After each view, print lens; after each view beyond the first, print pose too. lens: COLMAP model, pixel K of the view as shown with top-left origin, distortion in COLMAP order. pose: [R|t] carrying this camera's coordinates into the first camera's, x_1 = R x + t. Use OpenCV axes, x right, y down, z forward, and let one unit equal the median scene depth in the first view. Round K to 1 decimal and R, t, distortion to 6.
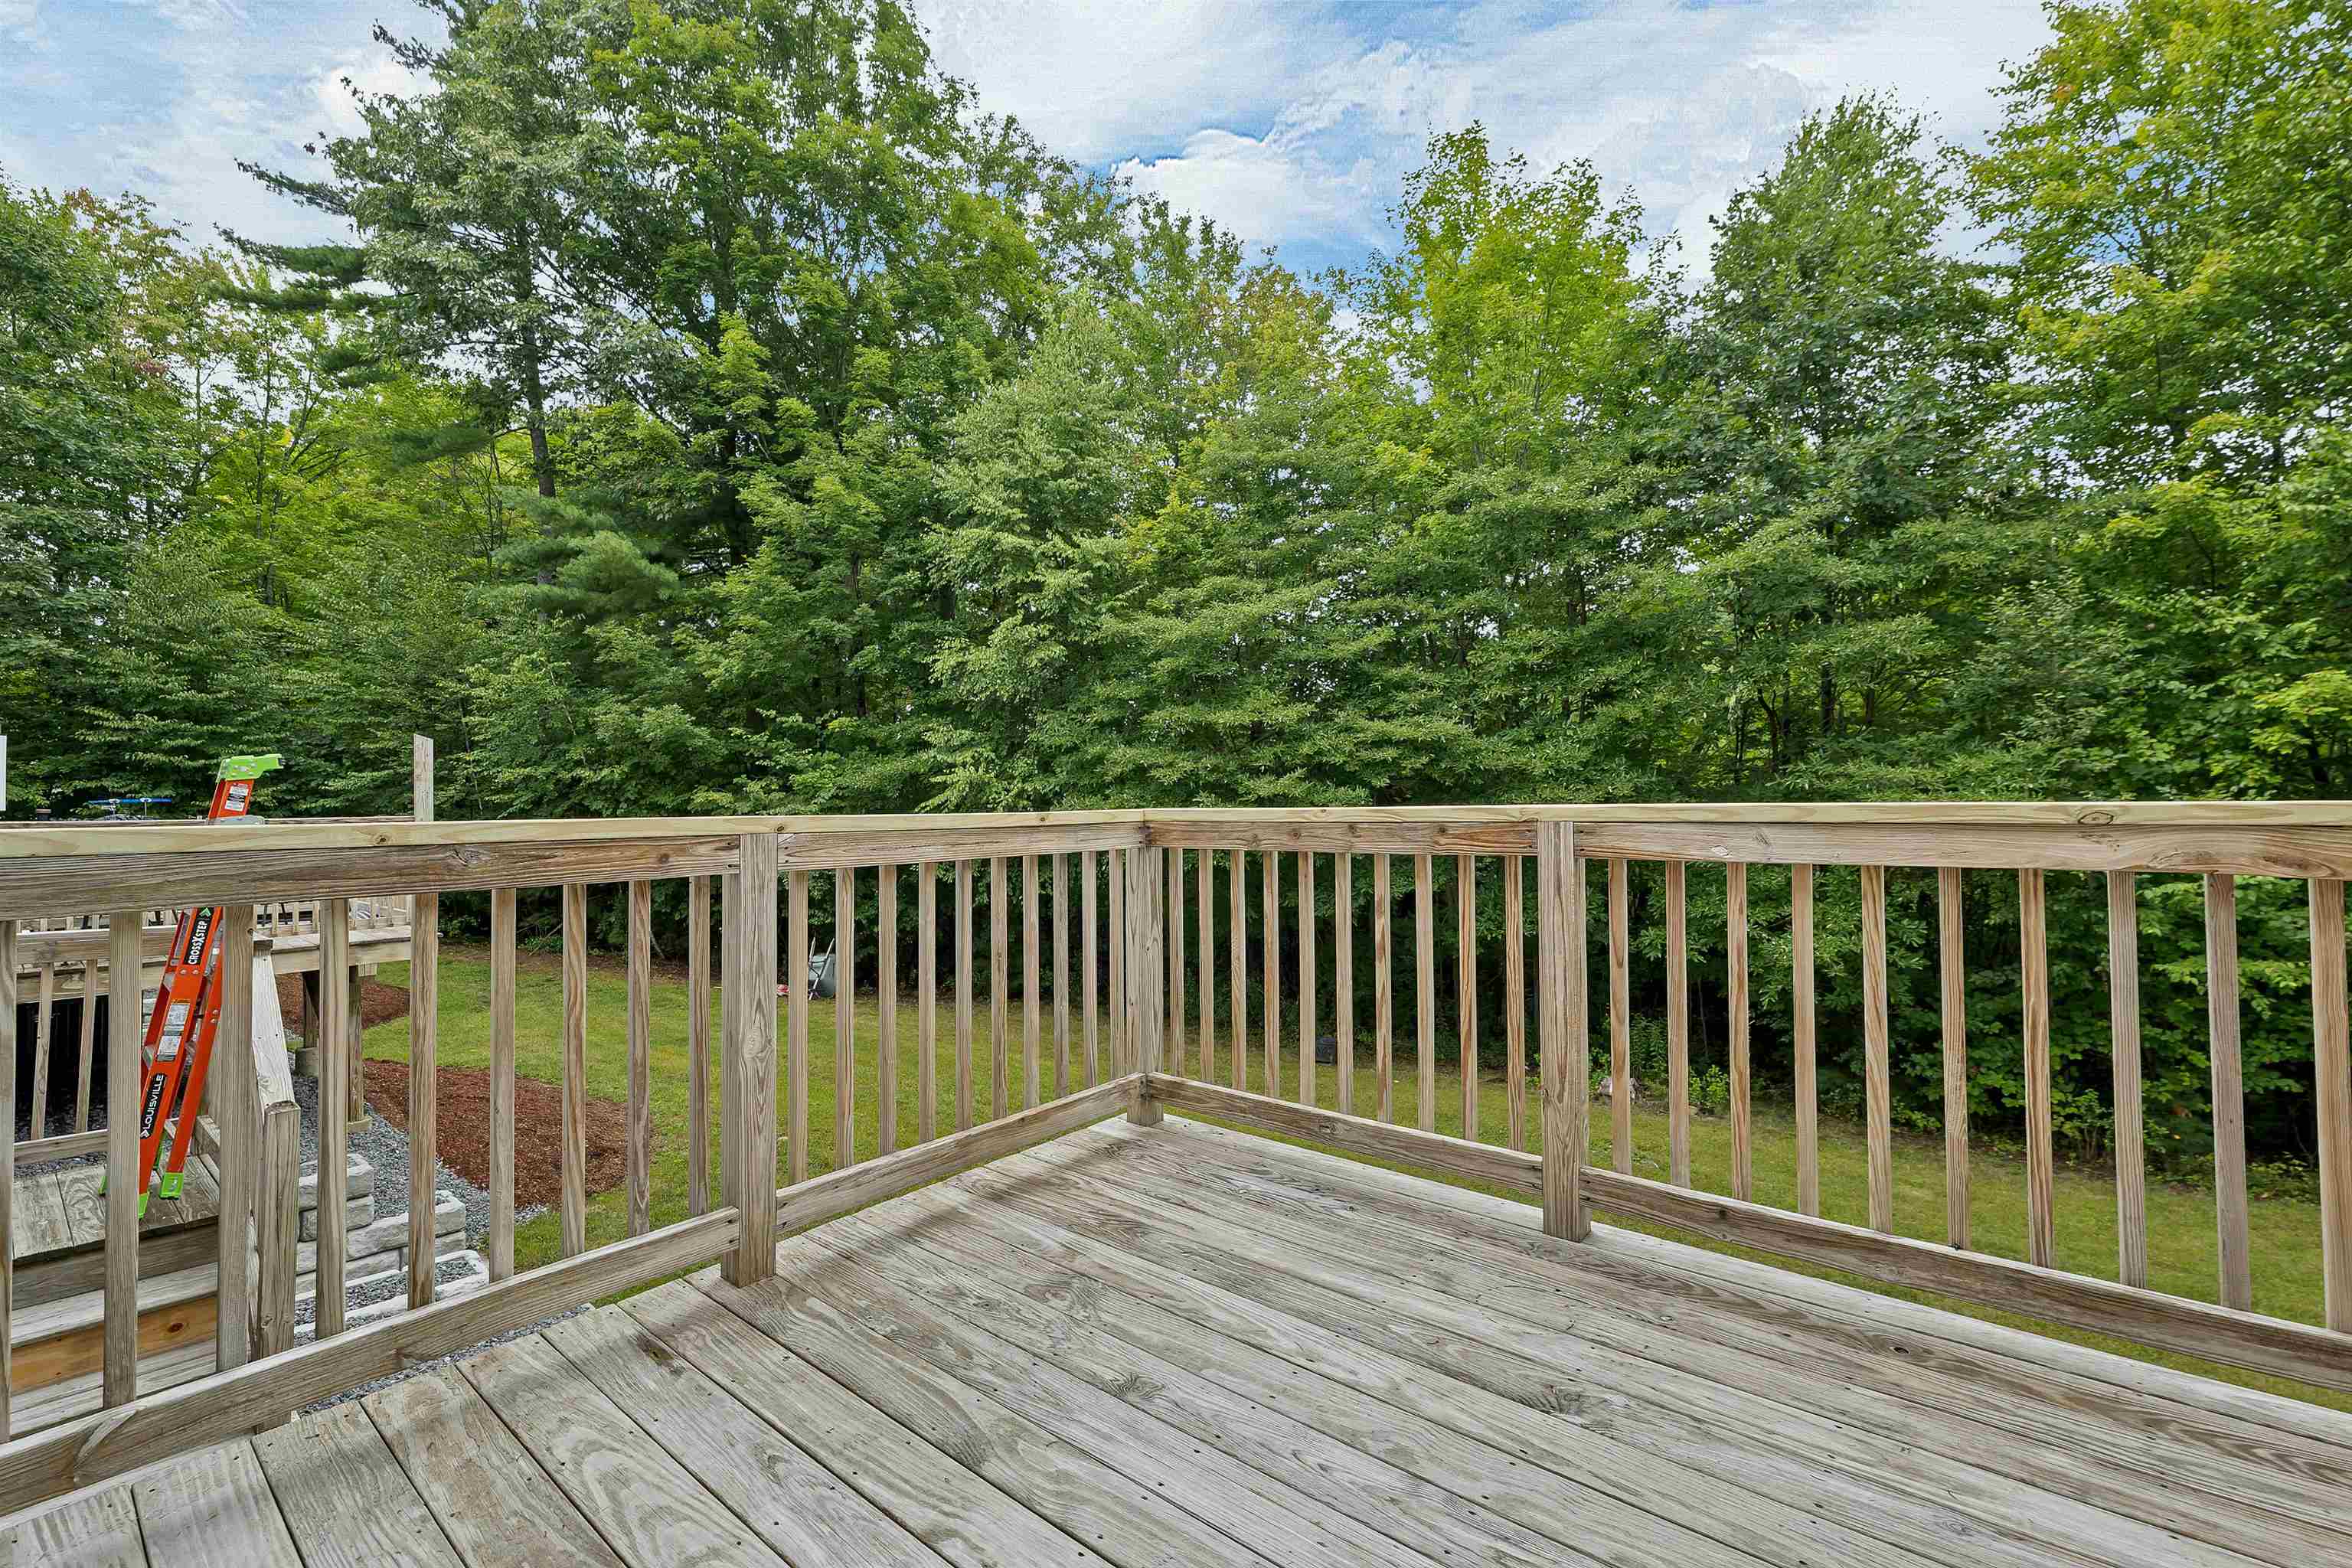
lens RADIAL K [[983.9, 0, 1169.9], [0, 983.9, 789.1], [0, 0, 1]] dist [0.001438, 0.000585]
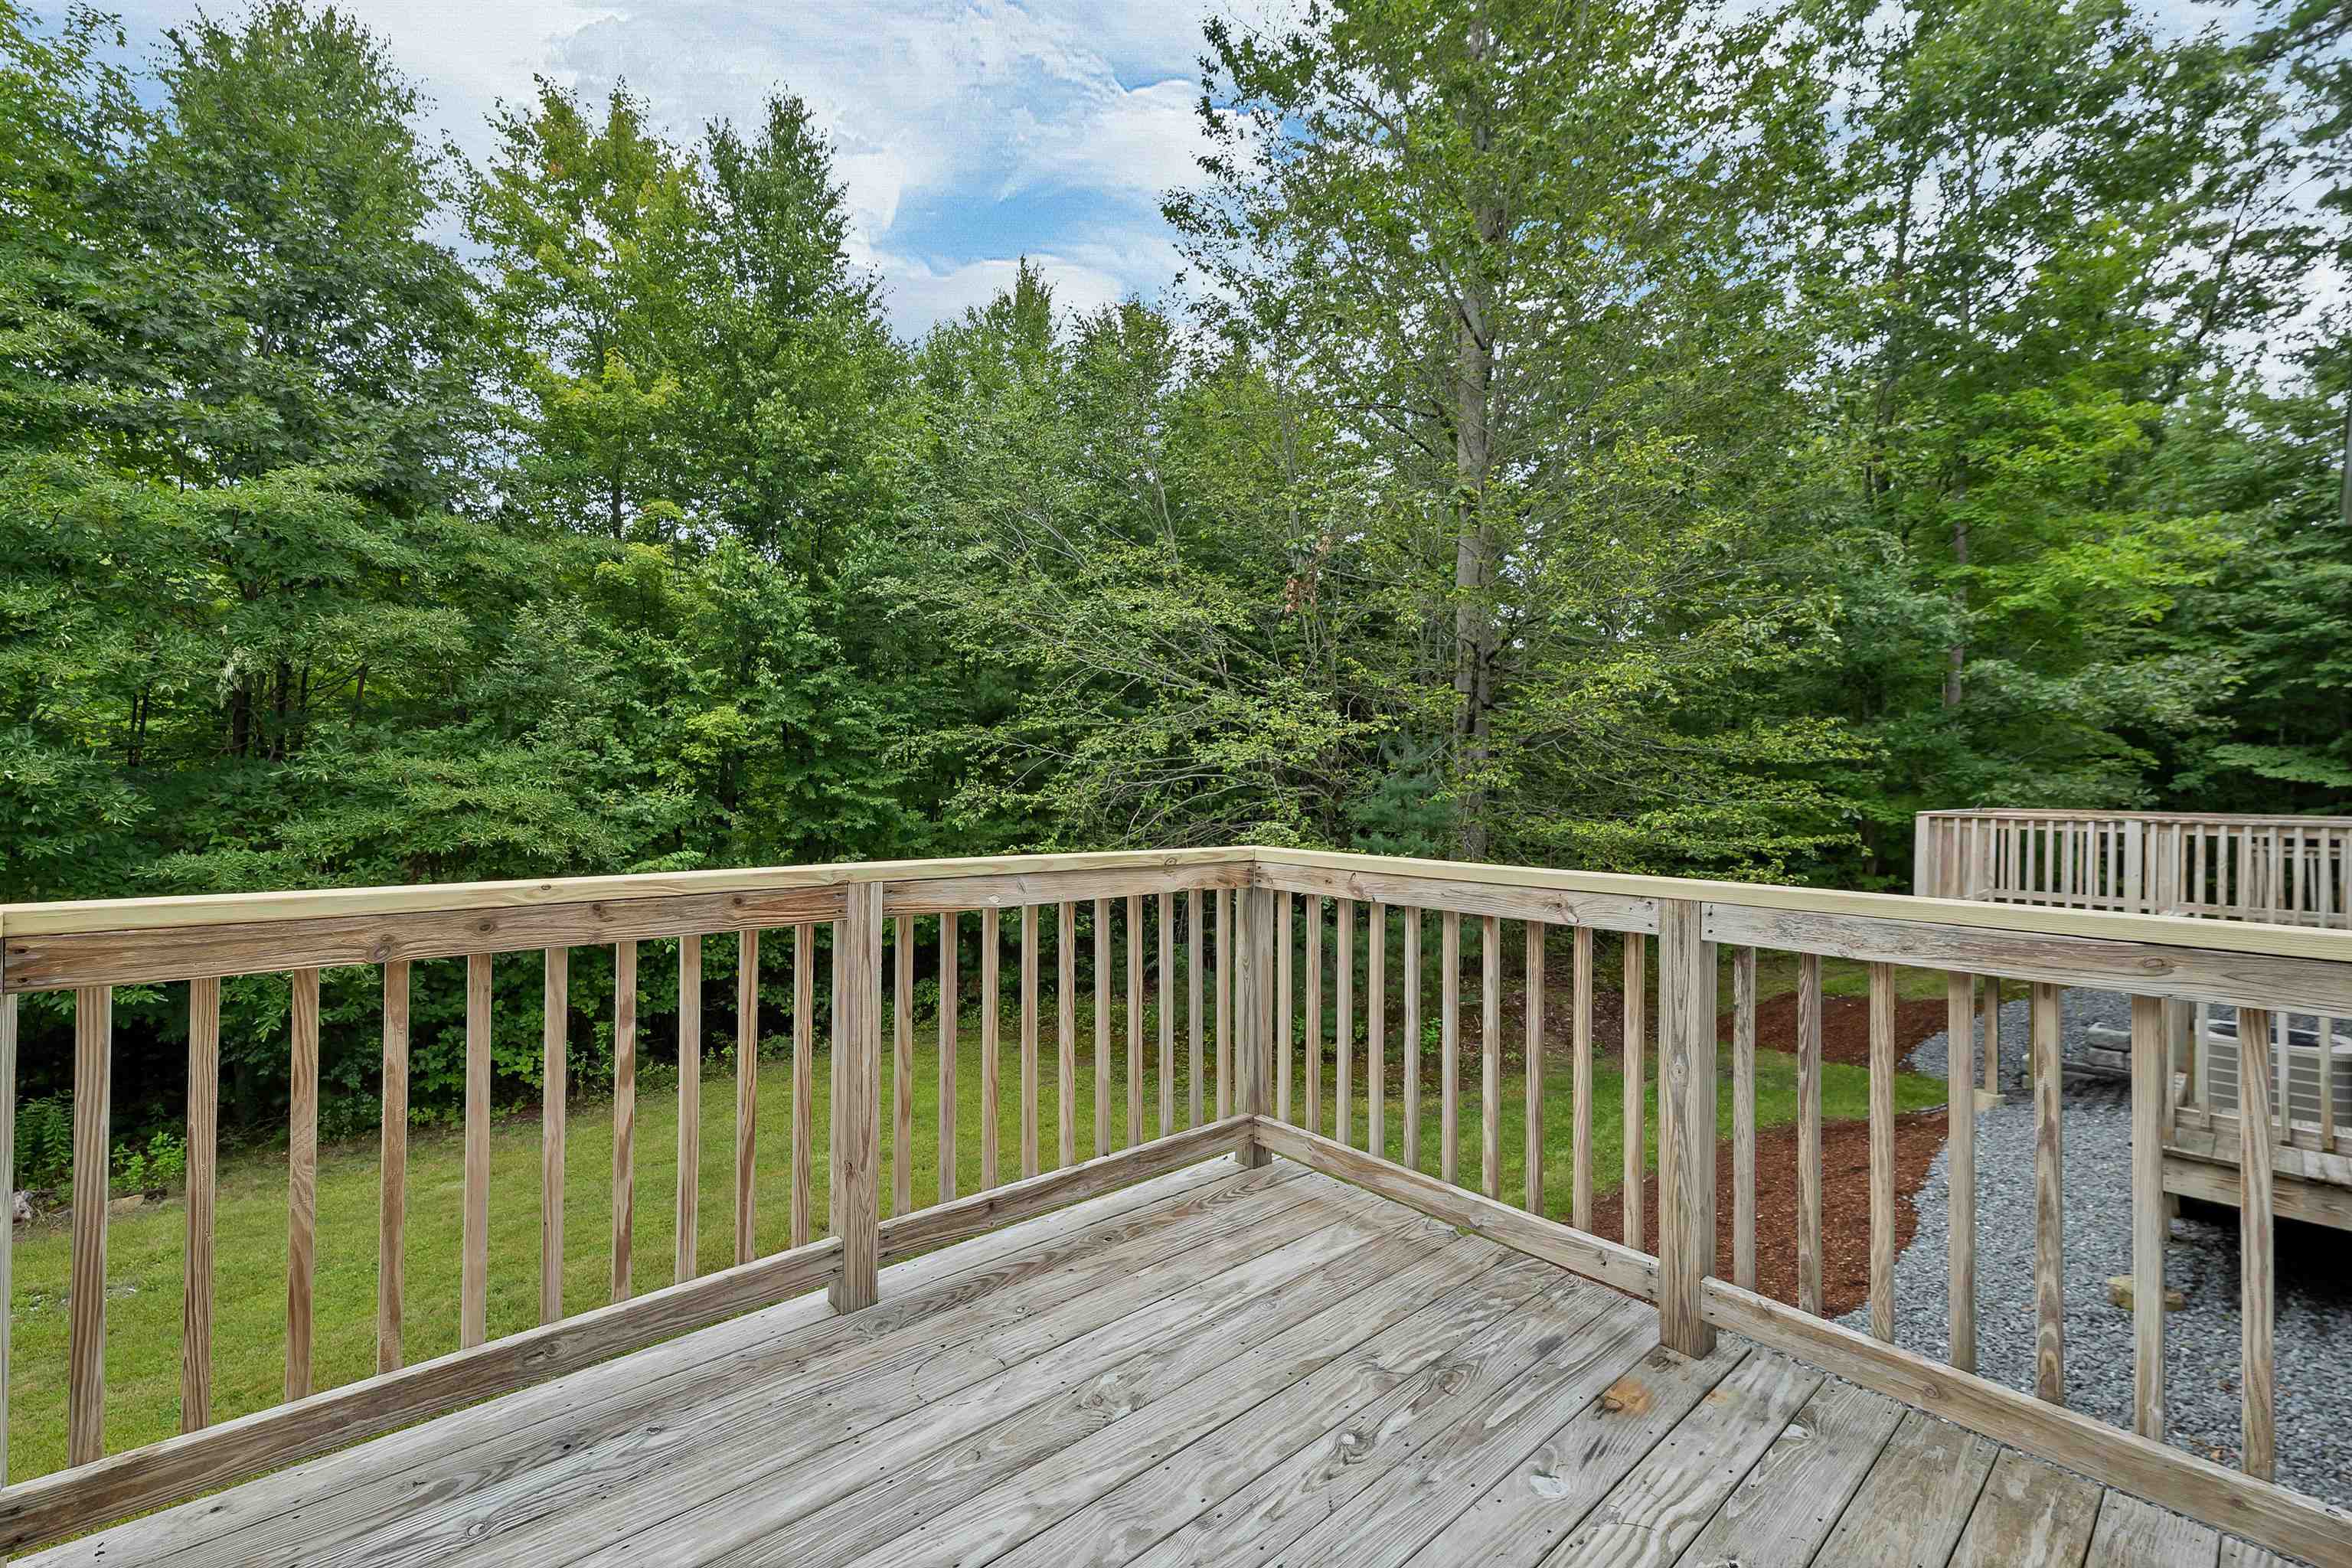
lens RADIAL K [[983.9, 0, 1169.9], [0, 983.9, 789.1], [0, 0, 1]] dist [0.001438, 0.000585]
pose [[0.159295, 0.005353, 0.987217, -0.122085], [-0.027610, 0.999618, -0.000965, -0.015252], [-0.986845, -0.027103, 0.159382, 0.131720]]
